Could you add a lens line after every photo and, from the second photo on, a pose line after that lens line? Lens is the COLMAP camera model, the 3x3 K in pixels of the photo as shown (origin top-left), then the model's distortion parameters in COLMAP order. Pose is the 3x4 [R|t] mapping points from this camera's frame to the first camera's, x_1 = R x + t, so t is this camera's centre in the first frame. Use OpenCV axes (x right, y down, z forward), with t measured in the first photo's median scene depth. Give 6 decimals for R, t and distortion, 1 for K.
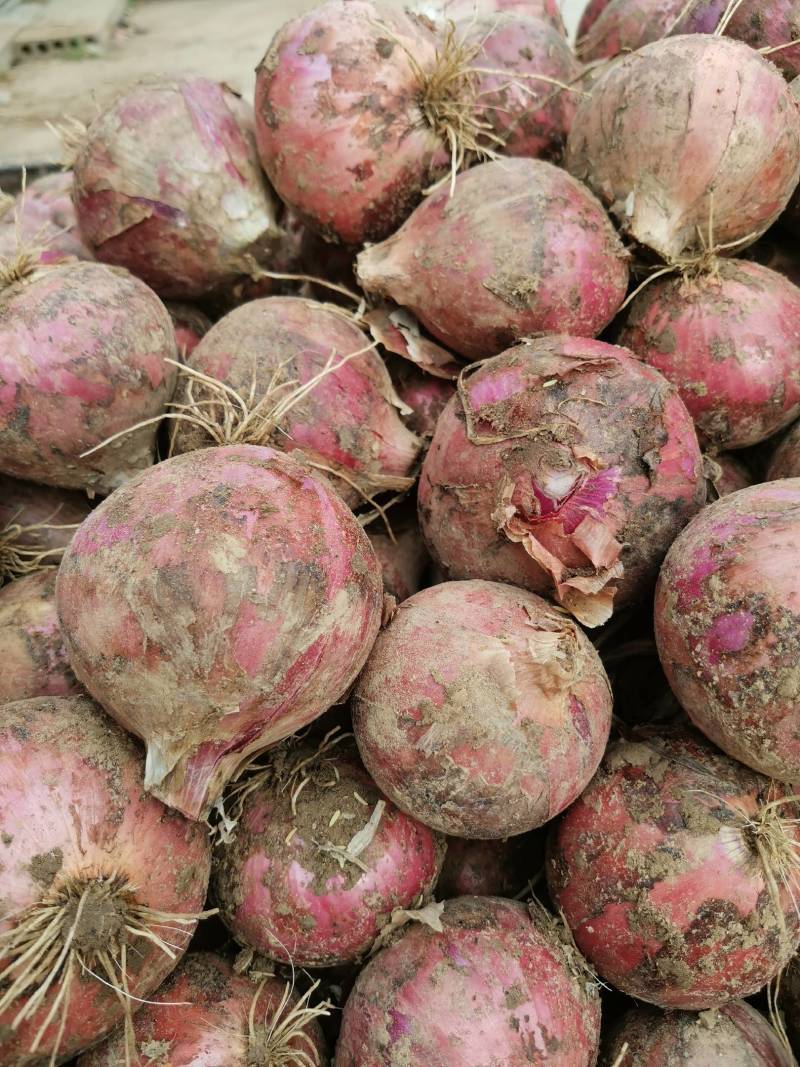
lens RADIAL K [[836.6, 0, 400.0], [0, 836.6, 533.5], [0, 0, 1]] dist [-0.006870, -0.010702]
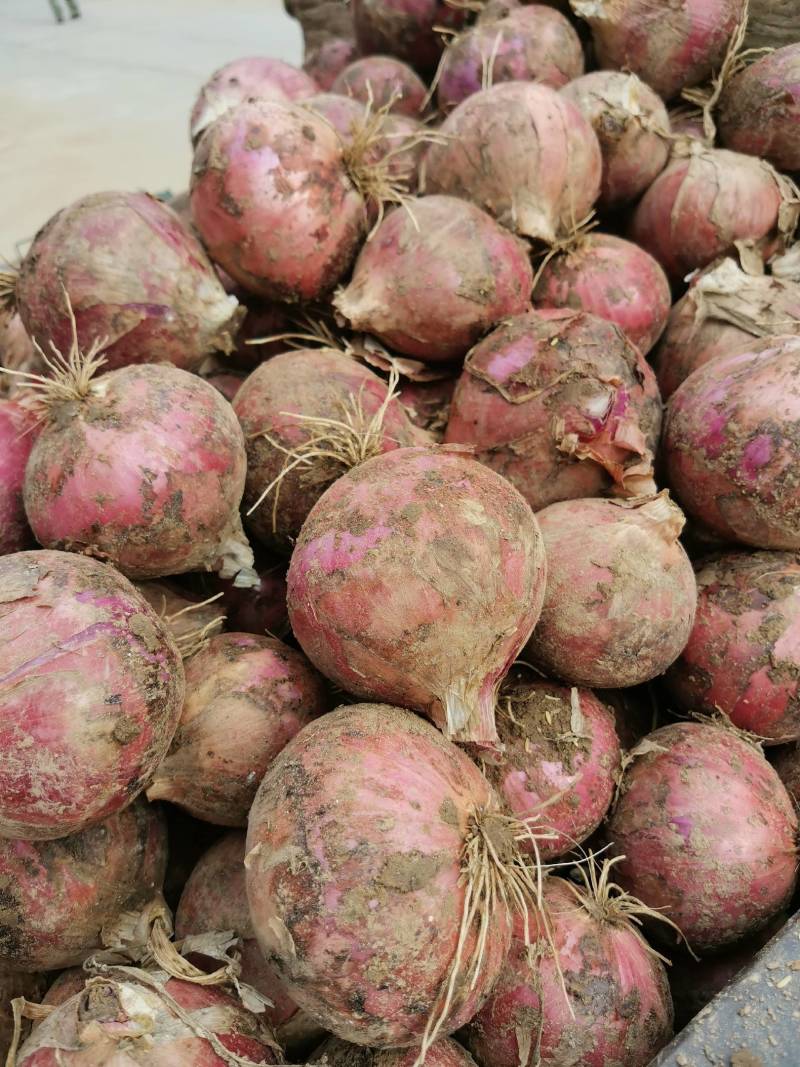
lens RADIAL K [[841.7, 0, 400.0], [0, 841.7, 533.5], [0, 0, 1]] dist [0.028994, -0.005858]
pose [[0.856532, -0.352347, 0.377100, -0.573914], [0.383545, 0.923485, -0.008306, 0.016845], [-0.345319, 0.151749, 0.926135, -0.099011]]
